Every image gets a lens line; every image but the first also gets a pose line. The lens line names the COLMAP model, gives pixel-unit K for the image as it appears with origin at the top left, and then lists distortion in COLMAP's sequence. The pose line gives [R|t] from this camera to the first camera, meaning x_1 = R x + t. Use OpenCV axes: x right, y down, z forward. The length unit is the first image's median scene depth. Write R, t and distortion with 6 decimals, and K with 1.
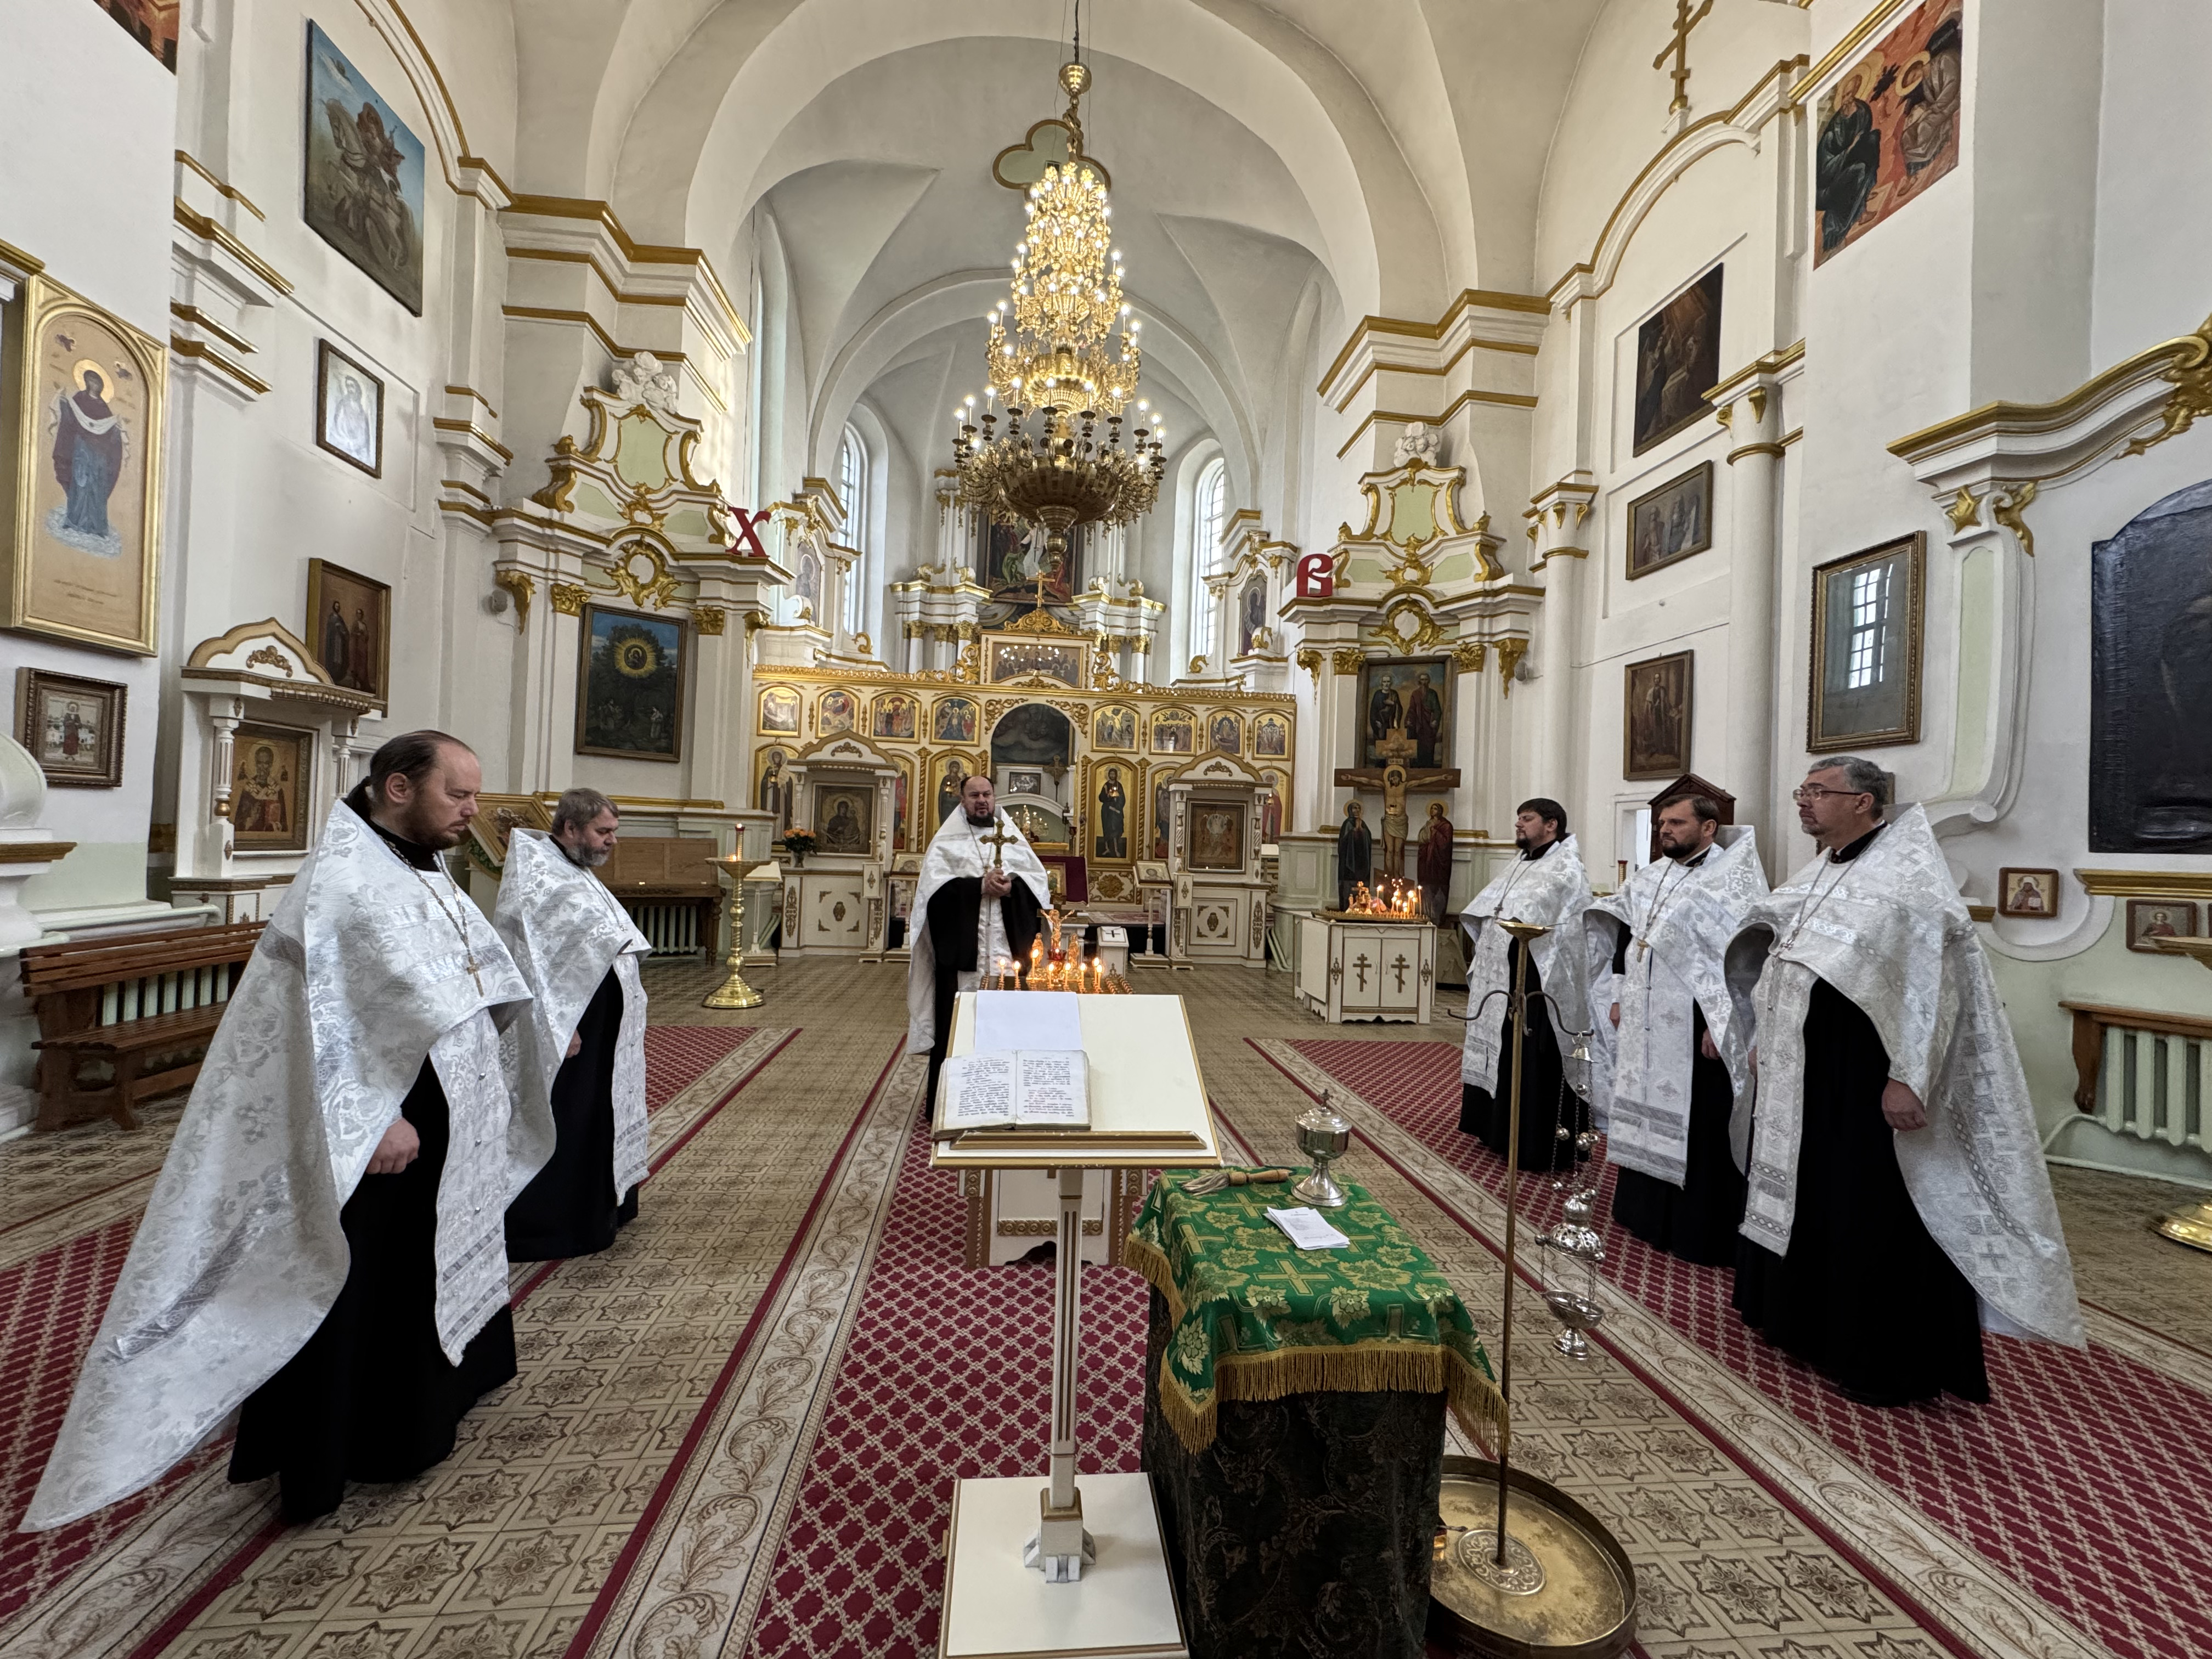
lens RADIAL K [[882.1, 0, 1106.0], [0, 882.1, 829.5], [0, 0, 1]] dist [-0.001154, 0.001198]
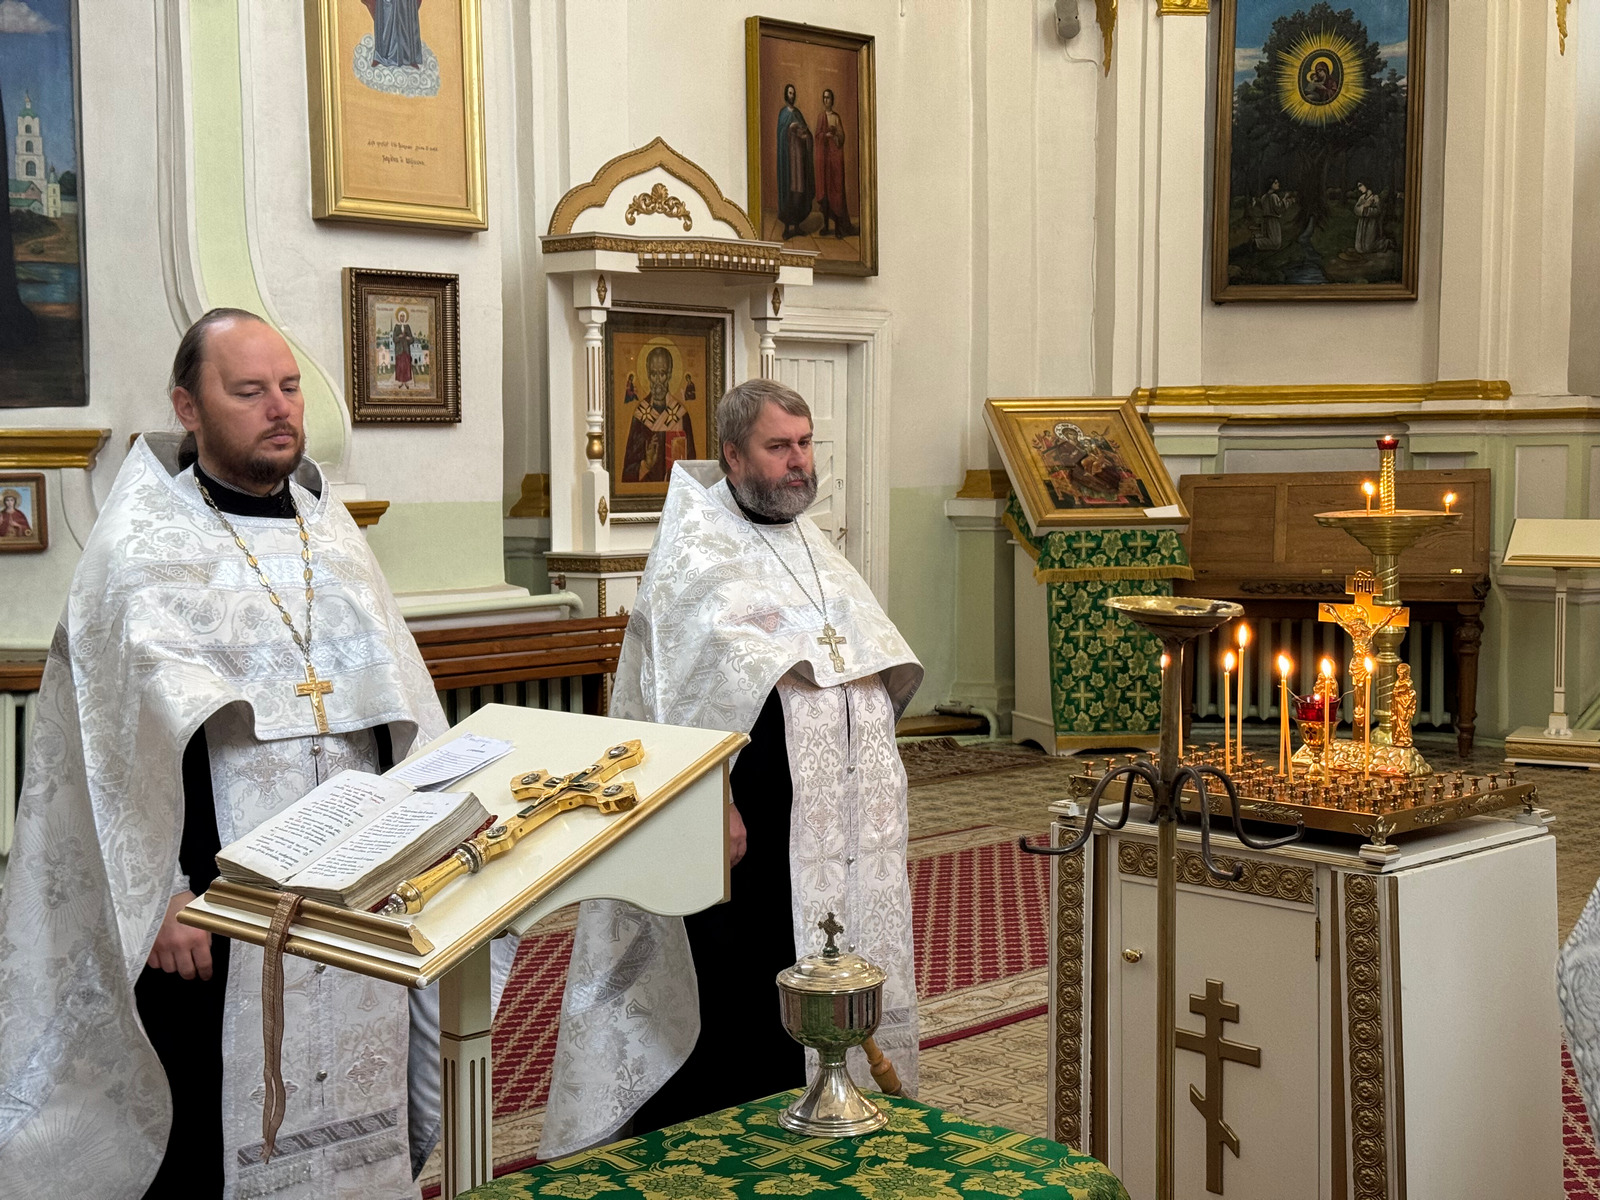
lens RADIAL K [[2214.3, 0, 800.0], [0, 2214.3, 600.0], [0, 0, 1]] dist [0.144576, -0.004506]
pose [[0.629188, 0.012016, -0.777160, 0.201673], [0.039173, 0.998120, 0.047147, 0.009296], [0.776265, -0.060108, 0.627534, 0.039365]]
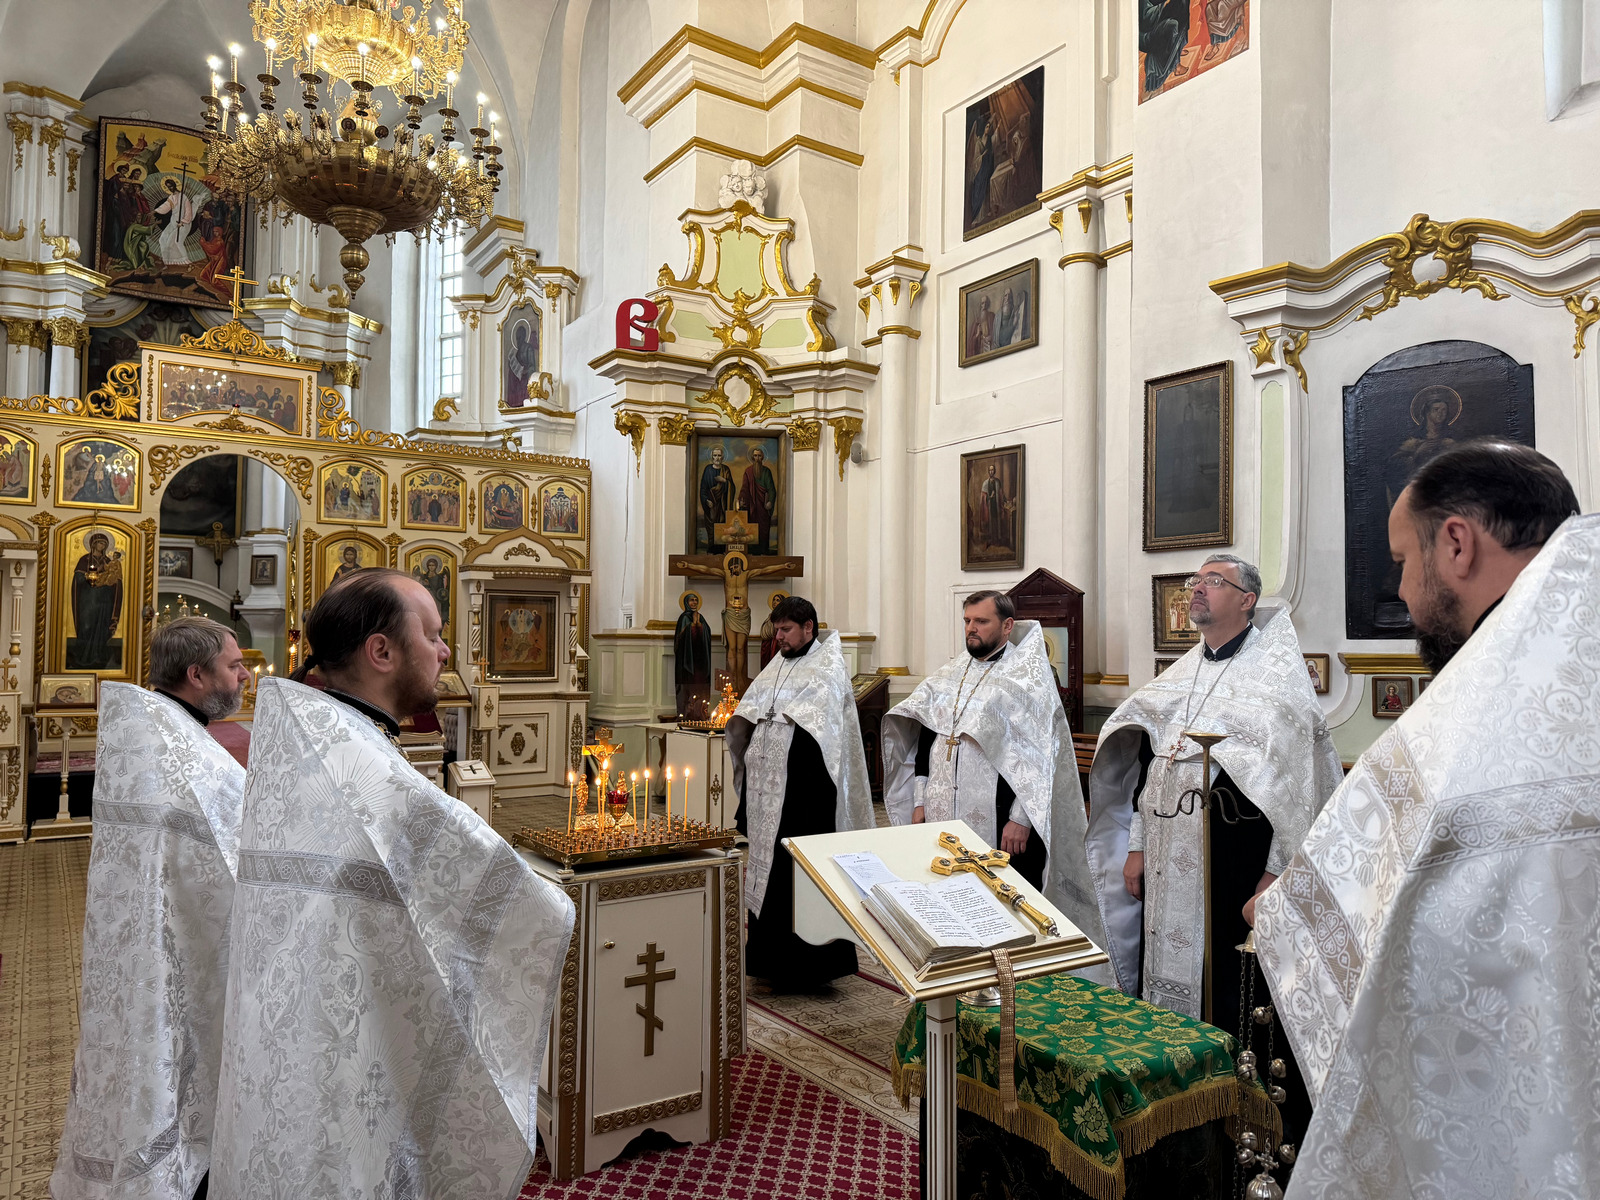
lens RADIAL K [[1113.4, 0, 800.0], [0, 1113.4, 600.0], [0, 0, 1]] dist [0.120390, -0.167788]
pose [[0.888095, -0.011172, 0.459523, -0.129166], [0.017409, 0.999805, -0.009337, -0.012699], [-0.459329, 0.016292, 0.888117, -0.022094]]
